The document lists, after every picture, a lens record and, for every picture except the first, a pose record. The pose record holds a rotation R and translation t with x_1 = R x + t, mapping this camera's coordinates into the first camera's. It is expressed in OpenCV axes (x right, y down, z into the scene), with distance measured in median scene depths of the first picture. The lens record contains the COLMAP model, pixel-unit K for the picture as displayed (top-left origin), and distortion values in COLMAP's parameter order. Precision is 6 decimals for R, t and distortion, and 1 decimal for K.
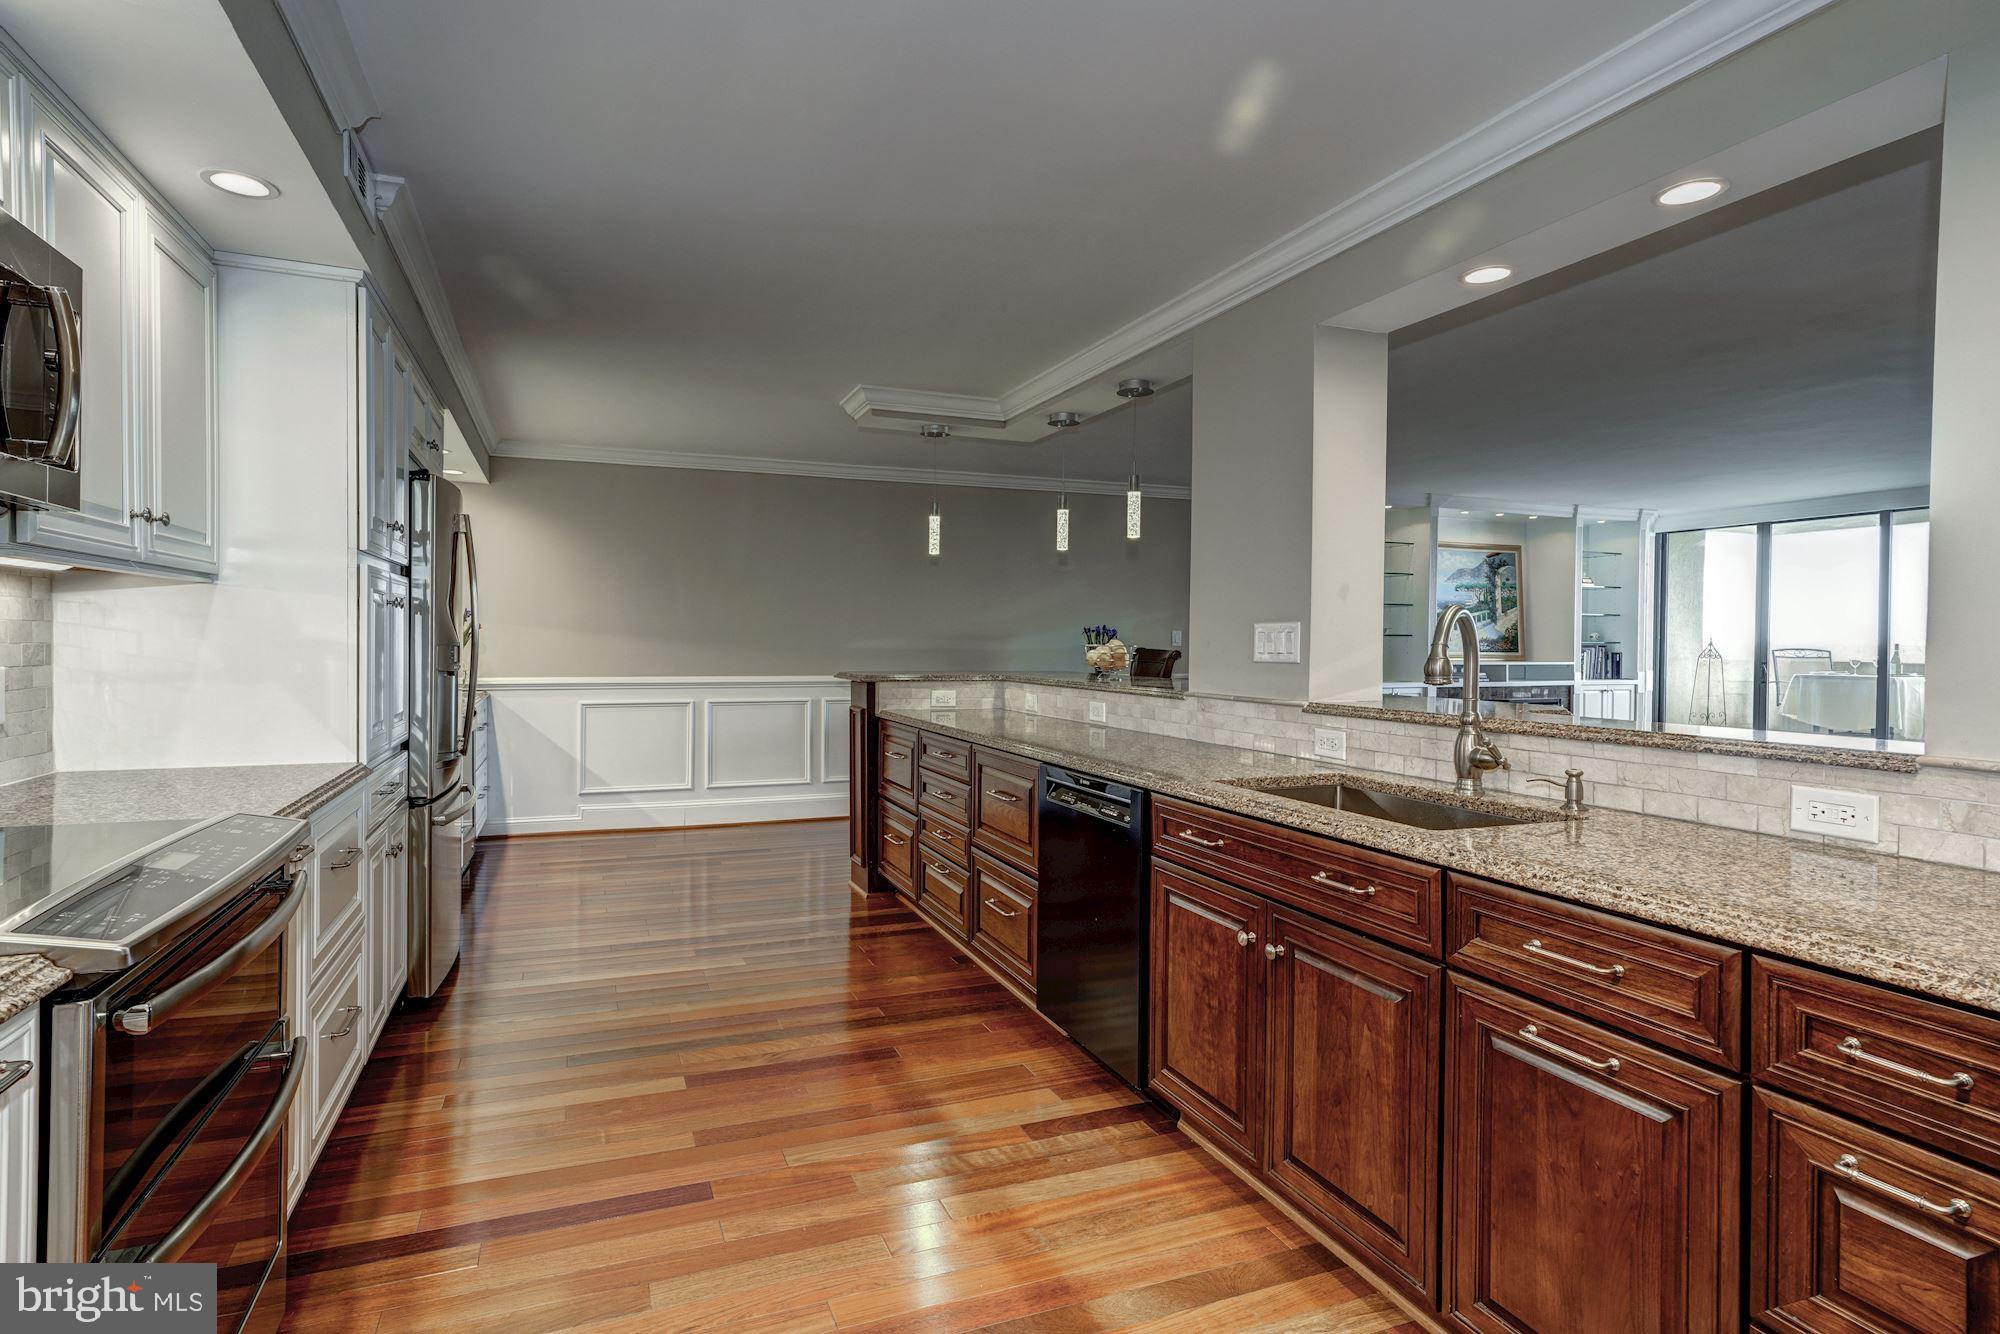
lens RADIAL K [[1015.7, 0, 997.0], [0, 1015.7, 653.1], [0, 0, 1]] dist [0.003536, 0.001243]
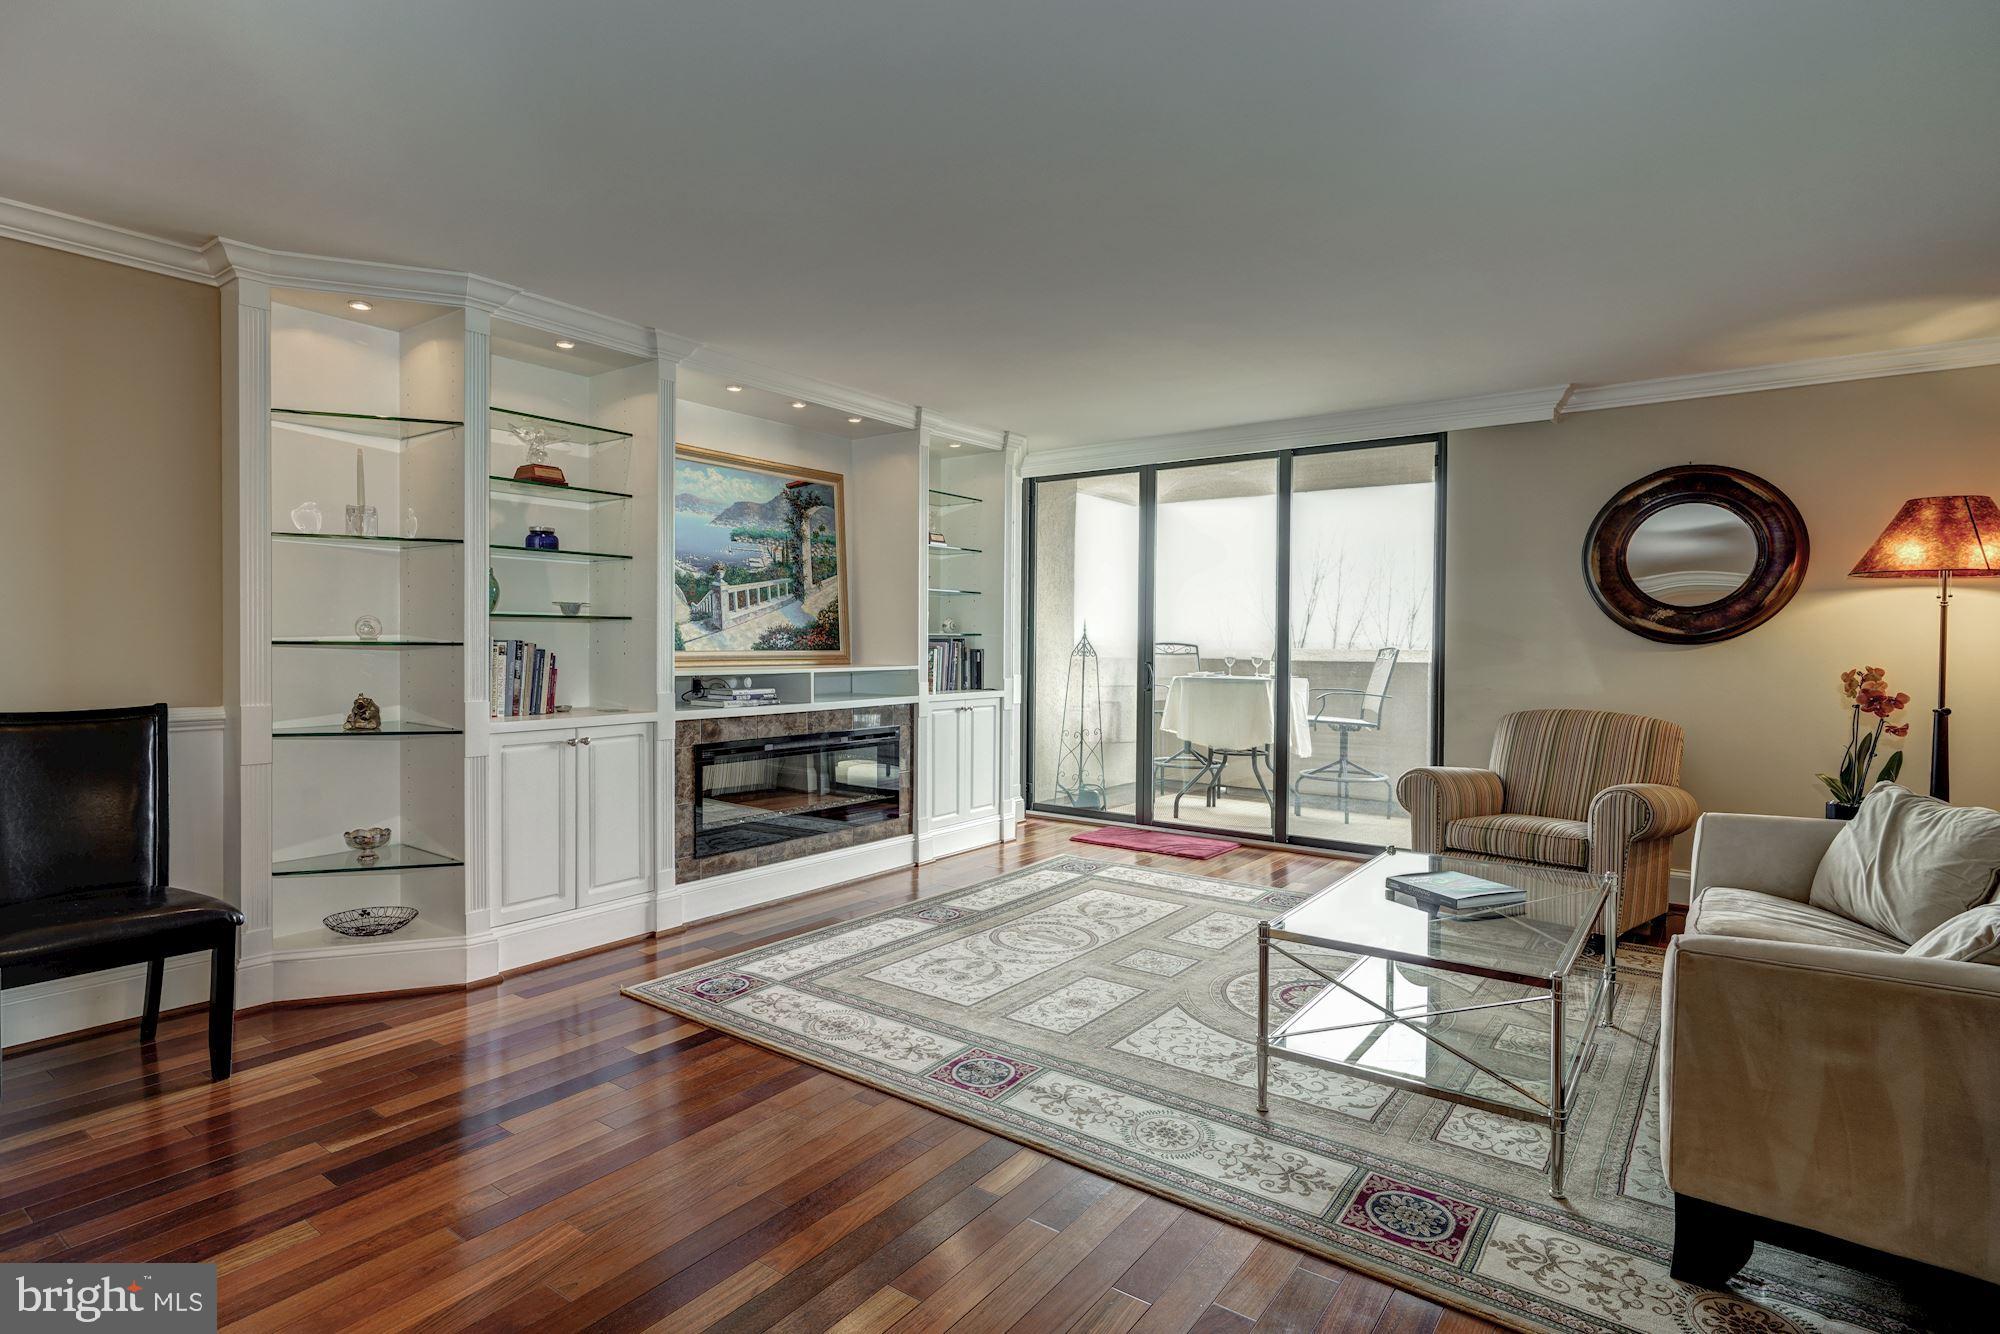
lens RADIAL K [[1046.0, 0, 1008.6], [0, 1046.0, 649.6], [0, 0, 1]] dist [0.013212, 0.016959]
pose [[0.838739, -0.004983, 0.544510, 0.649246], [0.003244, 0.999986, 0.004153, -0.007855], [-0.544523, -0.001717, 0.838744, 1.060486]]
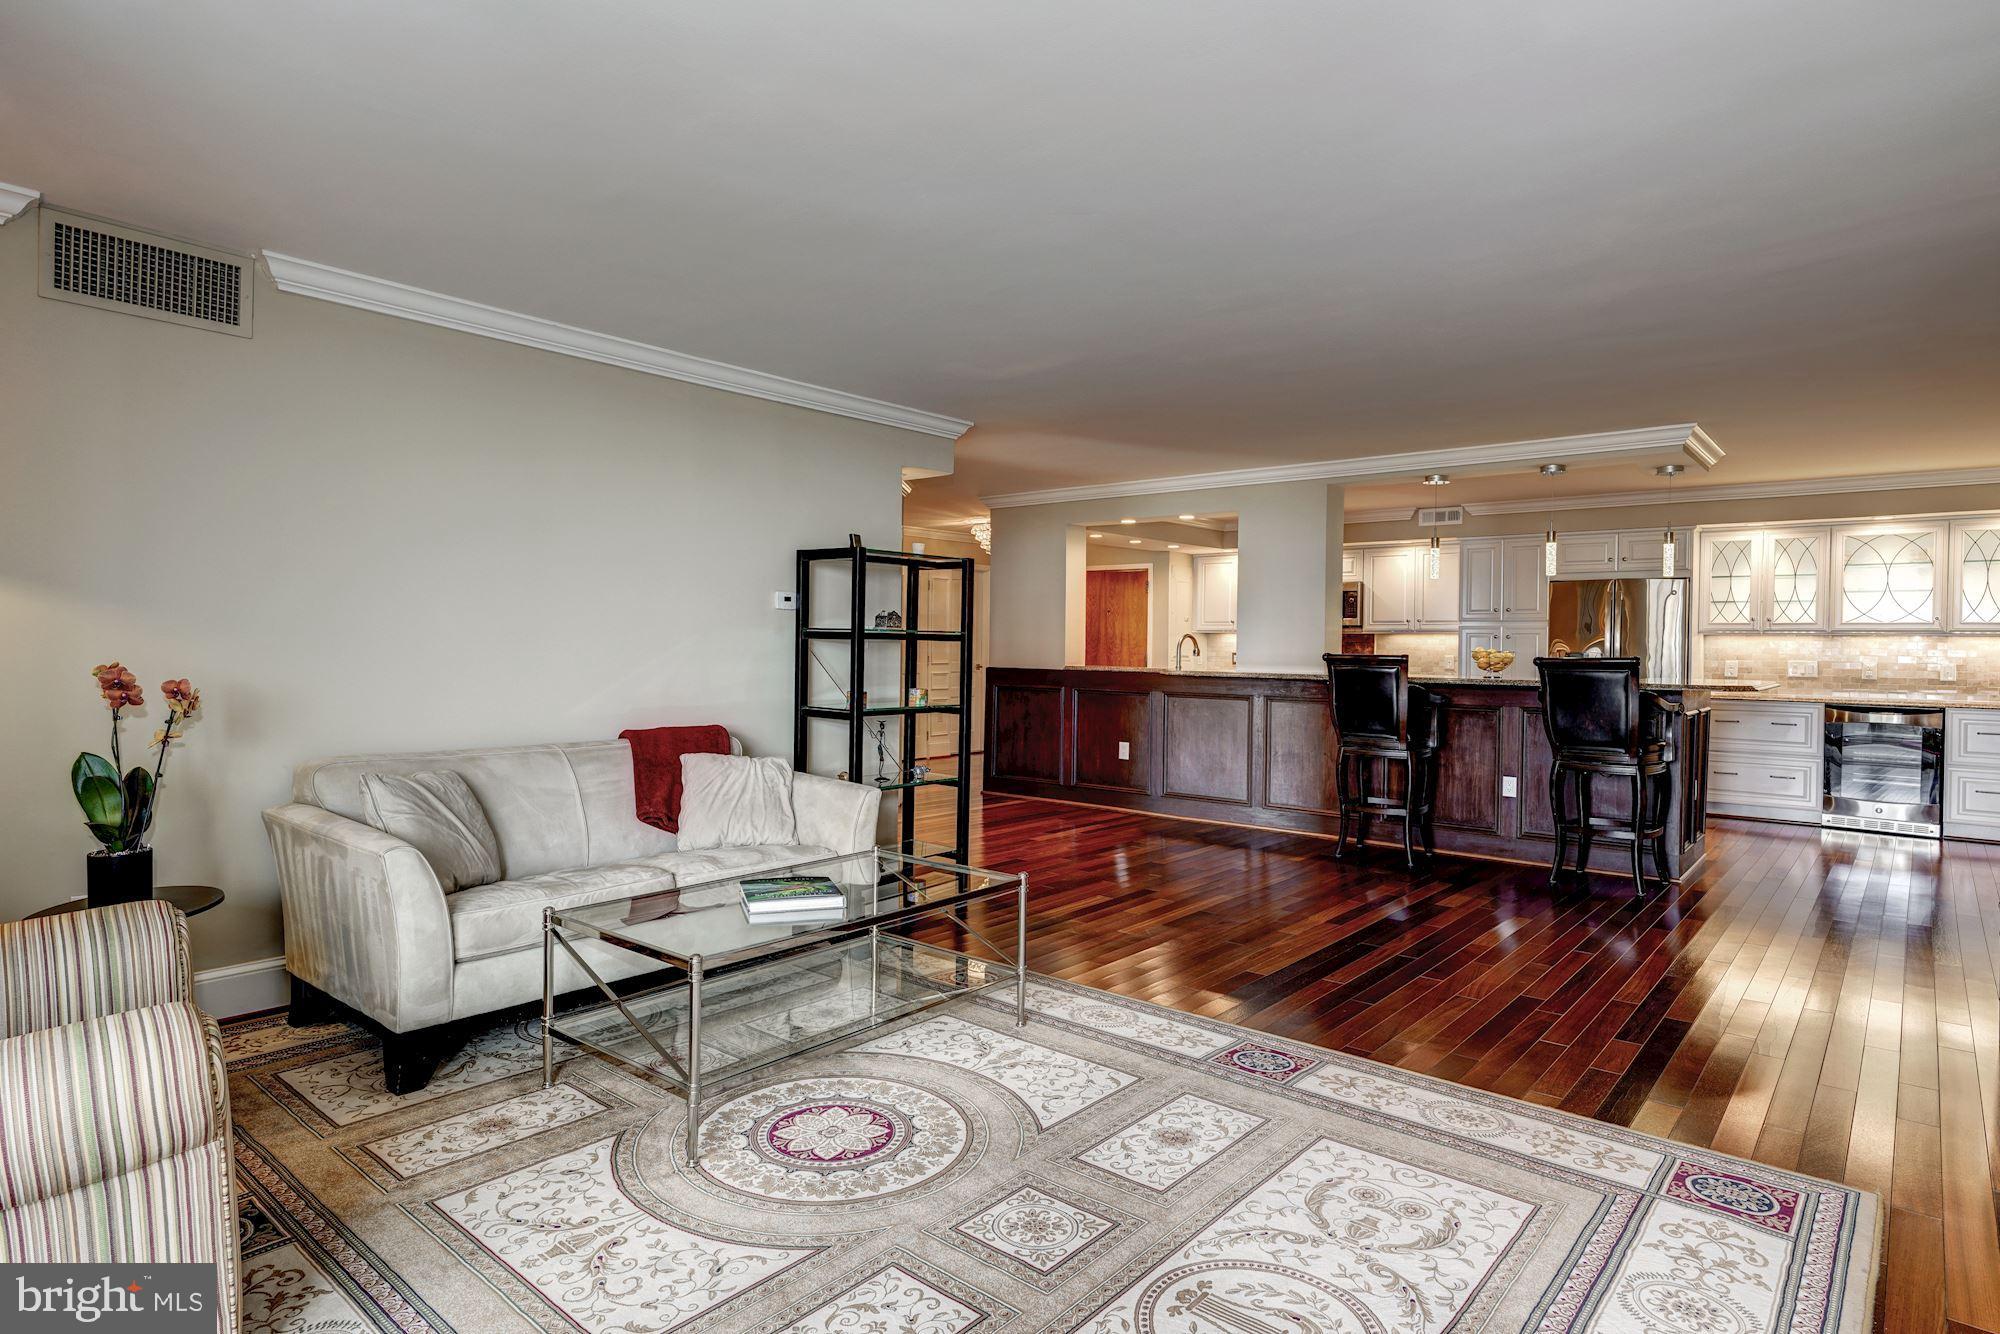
lens RADIAL K [[1107.5, 0, 986.3], [0, 1107.5, 655.2], [0, 0, 1]] dist [0.007449, 0.001498]
pose [[-0.883603, -0.012226, -0.468077, 1.607597], [-0.024379, 0.999504, 0.019915, -0.018800], [0.467601, 0.029008, -0.883463, 2.313470]]
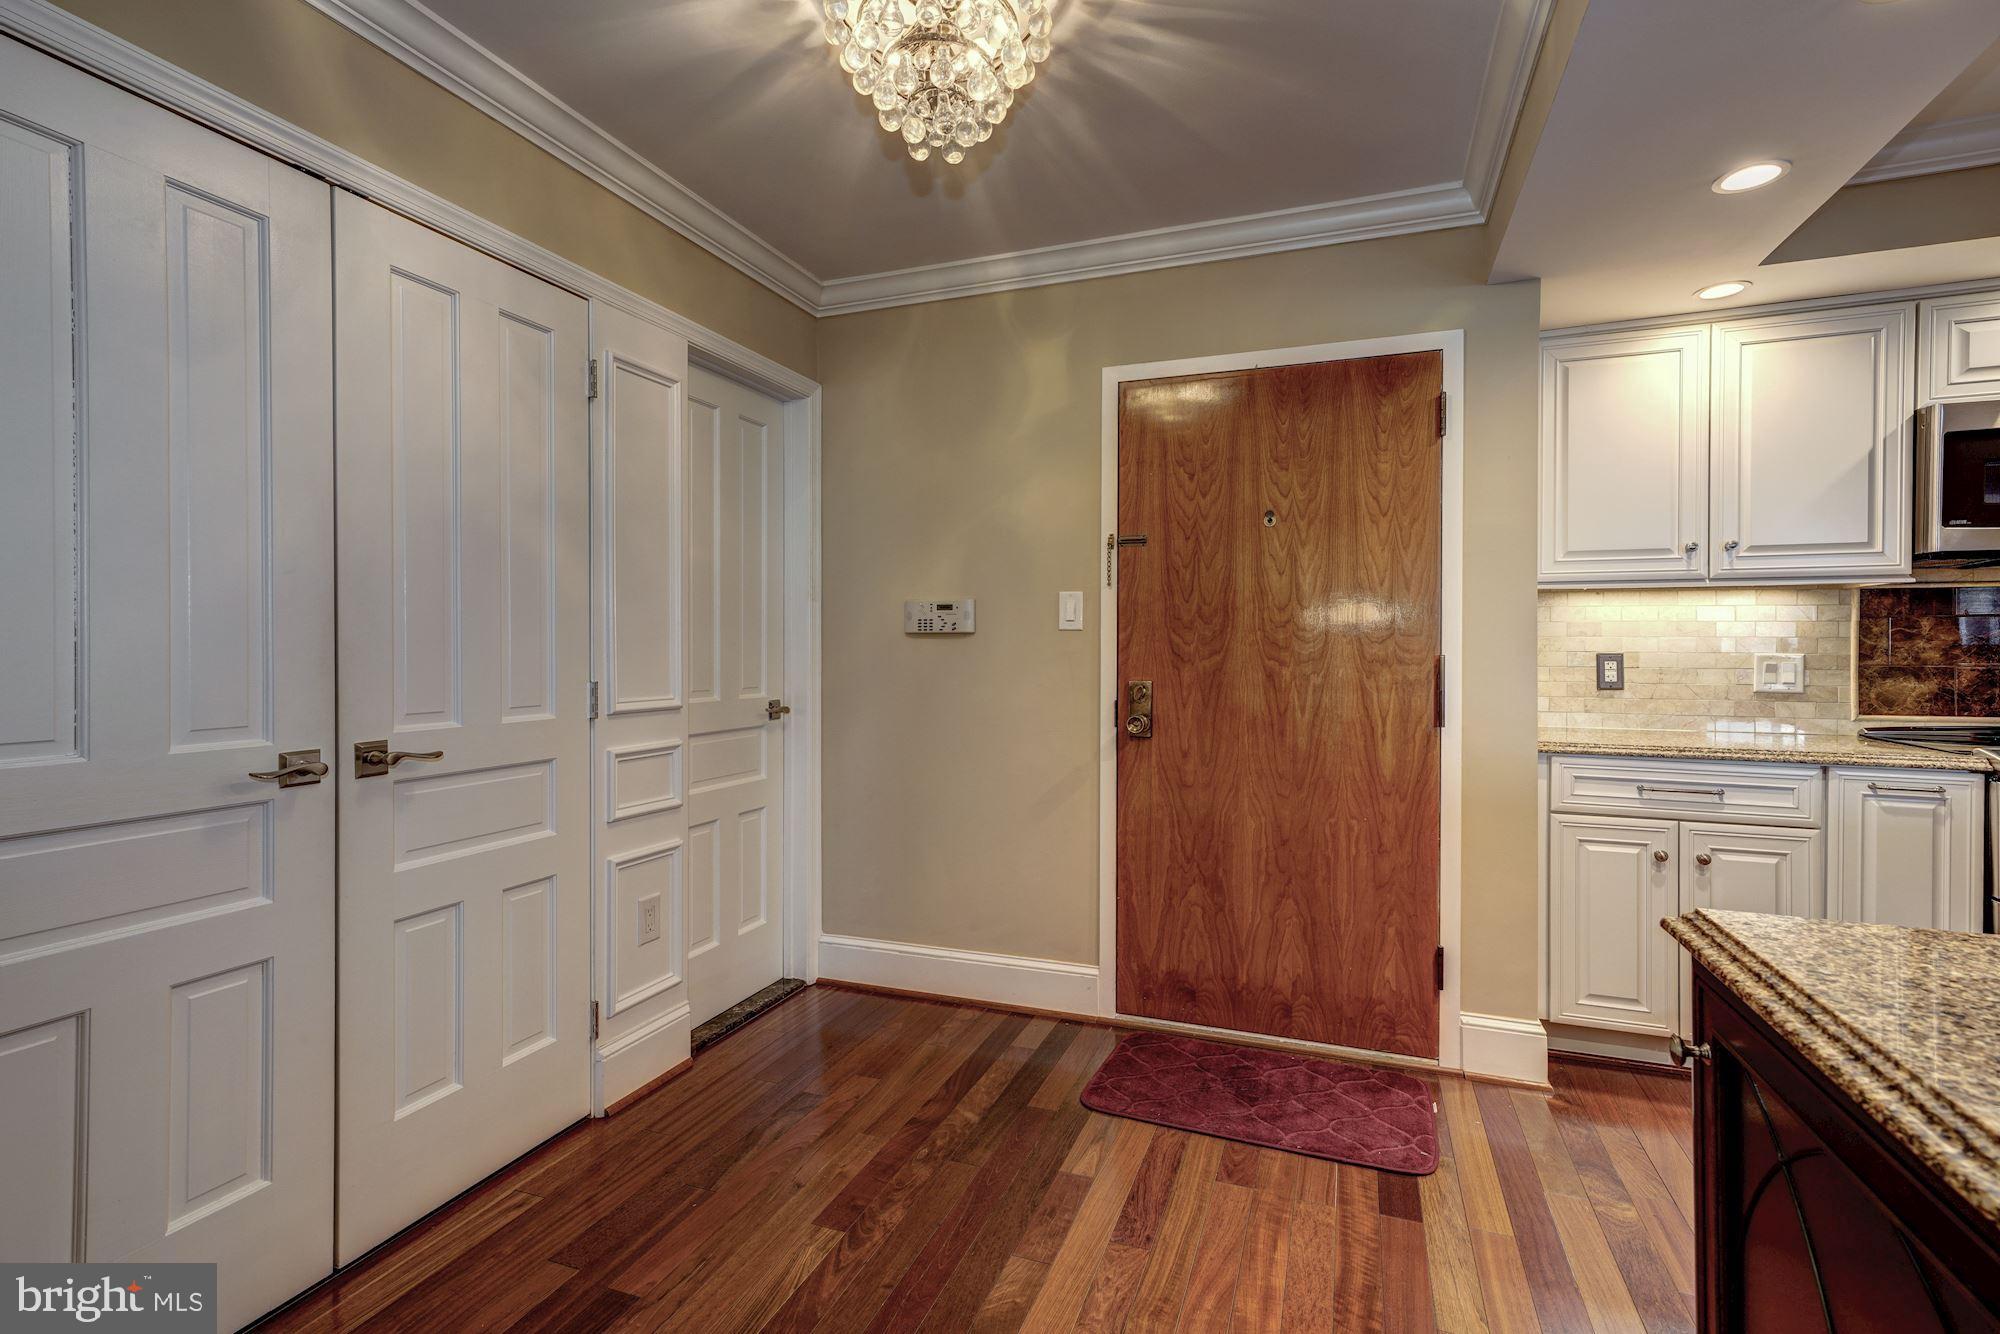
lens RADIAL K [[938.2, 0, 999.2], [0, 938.2, 651.1], [0, 0, 1]] dist [0.015118, 0.007469]
pose [[-0.667507, -0.009654, -0.744541, 0.610880], [-0.016484, 0.999862, 0.001814, 0.020948], [0.744421, 0.013484, -0.667575, 0.206535]]
